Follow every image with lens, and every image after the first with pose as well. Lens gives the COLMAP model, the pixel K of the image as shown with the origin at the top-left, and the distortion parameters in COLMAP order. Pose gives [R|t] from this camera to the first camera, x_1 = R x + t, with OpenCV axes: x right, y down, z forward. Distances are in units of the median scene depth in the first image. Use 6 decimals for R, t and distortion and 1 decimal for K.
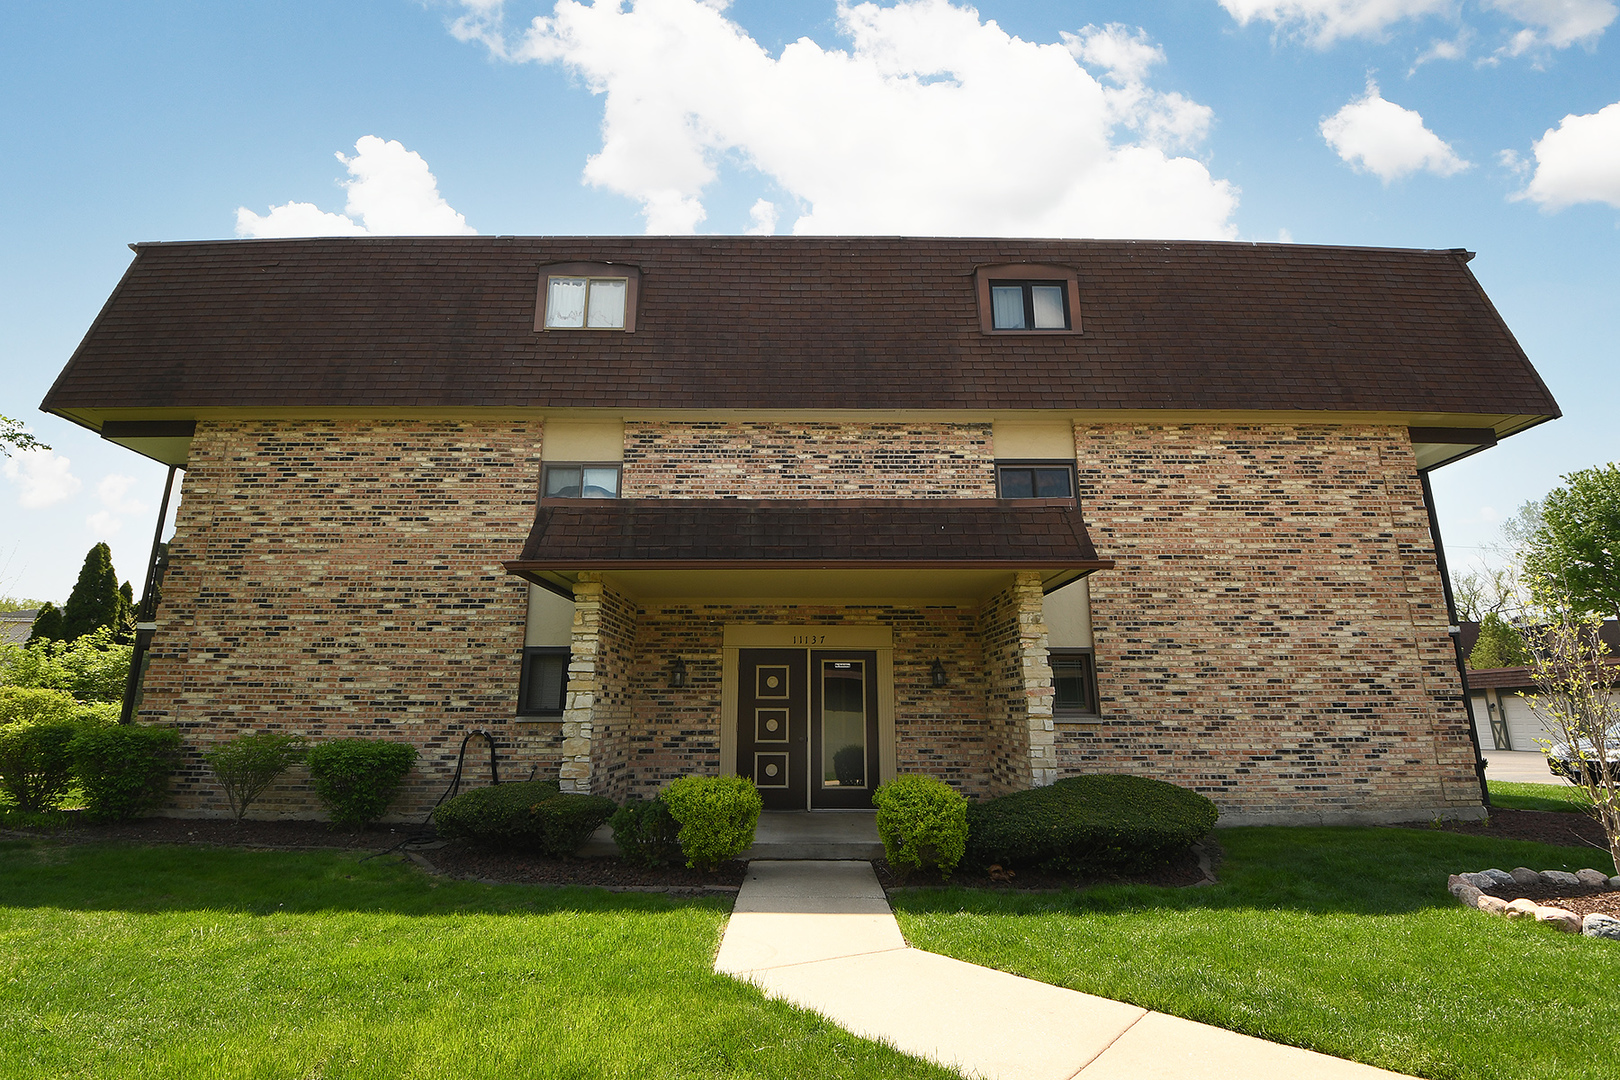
lens RADIAL K [[713.6, 0, 796.2], [0, 713.6, 540.6], [0, 0, 1]] dist [0.028863, -0.044052]
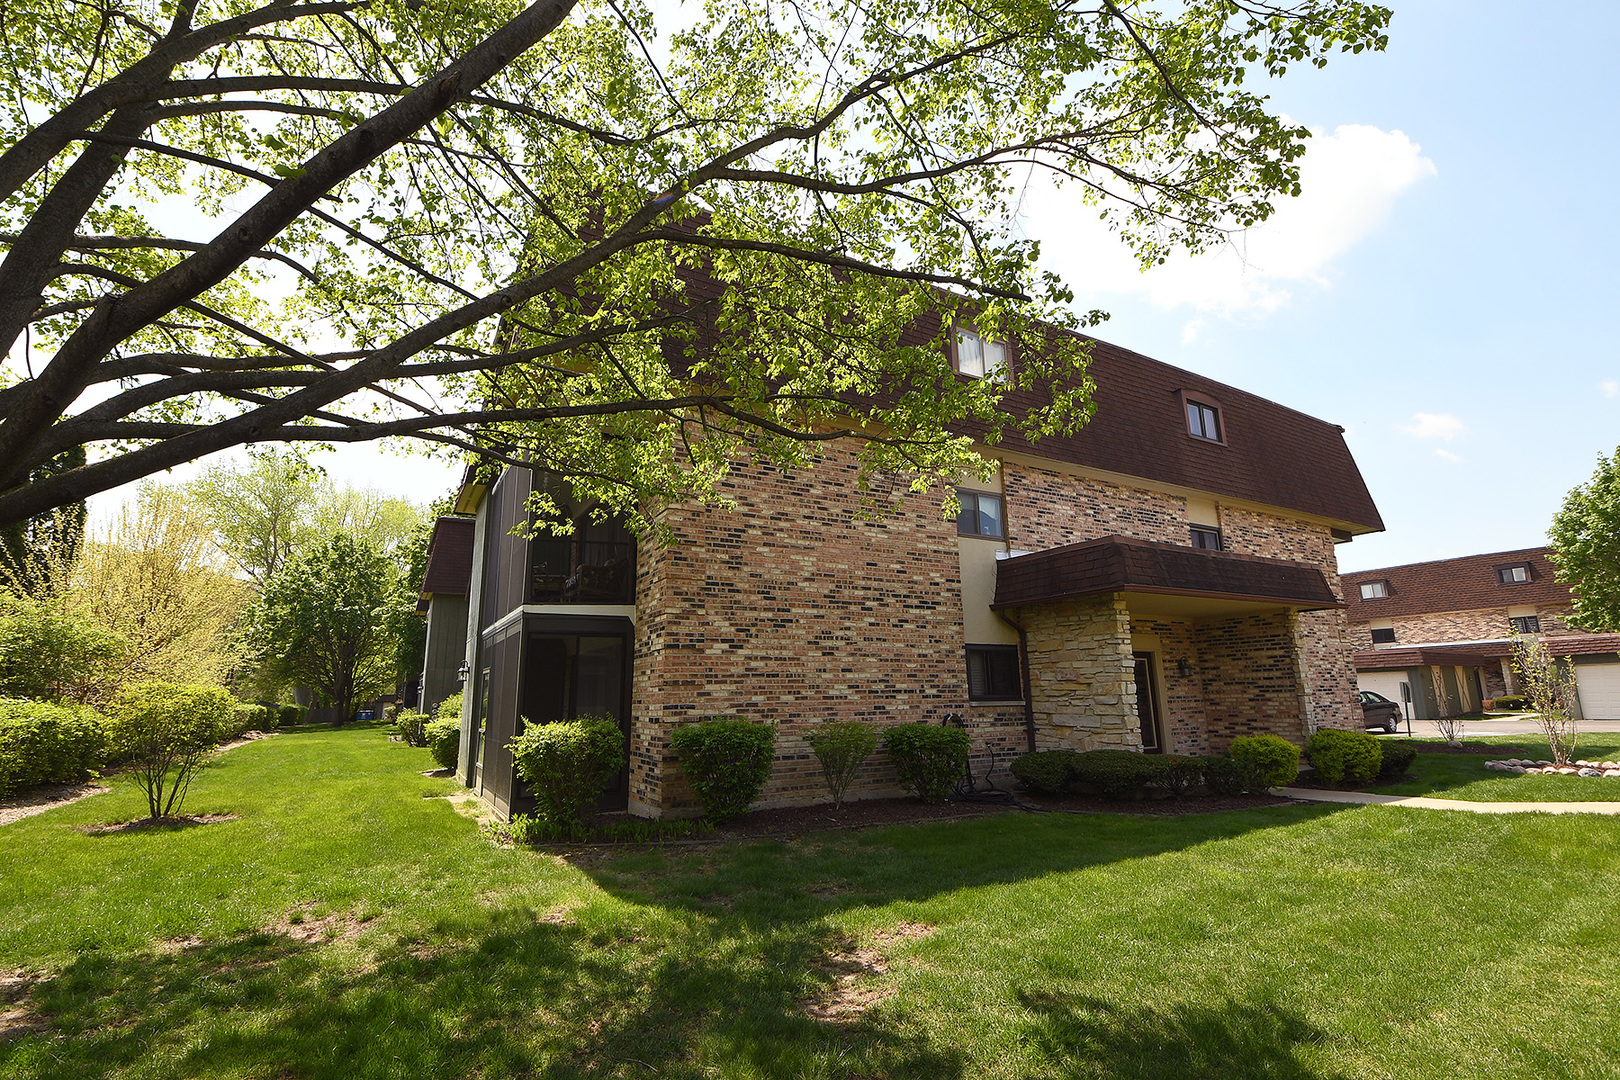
lens RADIAL K [[713.6, 0, 796.2], [0, 713.6, 540.6], [0, 0, 1]] dist [0.028863, -0.044052]
pose [[0.874375, 0.089476, 0.476931, -1.203486], [-0.095377, 0.995370, -0.011881, 0.018600], [-0.475786, -0.035100, 0.878860, 0.092663]]
